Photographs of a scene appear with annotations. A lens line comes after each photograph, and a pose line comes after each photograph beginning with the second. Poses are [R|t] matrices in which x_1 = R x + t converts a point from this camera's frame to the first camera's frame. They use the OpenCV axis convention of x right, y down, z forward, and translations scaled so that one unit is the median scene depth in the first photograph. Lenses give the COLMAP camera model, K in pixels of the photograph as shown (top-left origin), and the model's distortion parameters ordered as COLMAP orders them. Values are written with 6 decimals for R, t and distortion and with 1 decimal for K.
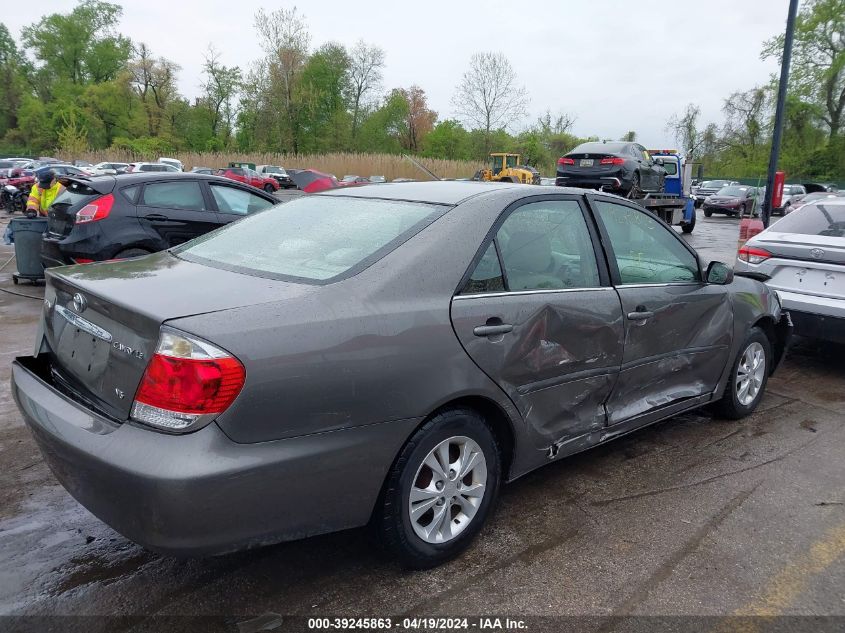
lens RADIAL K [[676.0, 0, 422.5], [0, 676.0, 316.5], [0, 0, 1]] dist [0.073877, -0.082257]
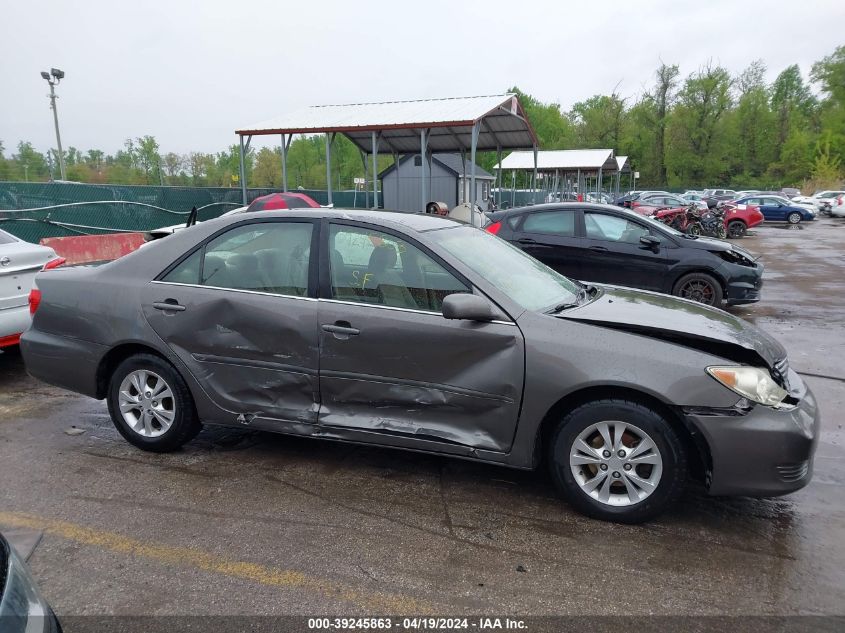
lens RADIAL K [[676.0, 0, 422.5], [0, 676.0, 316.5], [0, 0, 1]] dist [0.073877, -0.082257]
pose [[0.447184, 0.114596, -0.887071, 0.795889], [-0.153254, 0.986909, 0.050236, -0.056948], [0.881215, 0.113483, 0.458892, 0.378136]]
